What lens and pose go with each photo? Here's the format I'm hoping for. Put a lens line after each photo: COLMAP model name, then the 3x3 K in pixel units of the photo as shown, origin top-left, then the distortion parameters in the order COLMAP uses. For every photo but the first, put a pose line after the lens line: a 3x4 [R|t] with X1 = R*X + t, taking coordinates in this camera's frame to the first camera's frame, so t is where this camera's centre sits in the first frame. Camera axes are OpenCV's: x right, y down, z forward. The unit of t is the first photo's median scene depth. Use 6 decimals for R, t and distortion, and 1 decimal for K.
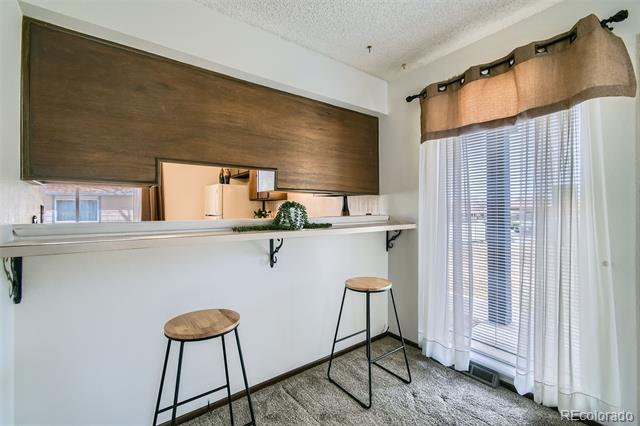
lens RADIAL K [[285.2, 0, 324.4], [0, 285.2, 210.7], [0, 0, 1]] dist [-0.007691, 0.007409]
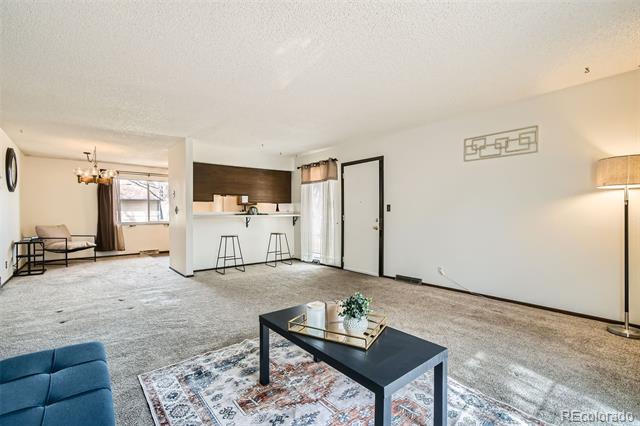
lens RADIAL K [[285.2, 0, 320.6], [0, 285.2, 218.8], [0, 0, 1]] dist [-0.007691, 0.007409]
pose [[0.999350, -0.003341, 0.035890, 0.447167], [0.002465, 0.999699, 0.024424, 0.028062], [-0.035961, -0.024320, 0.999057, -1.892173]]
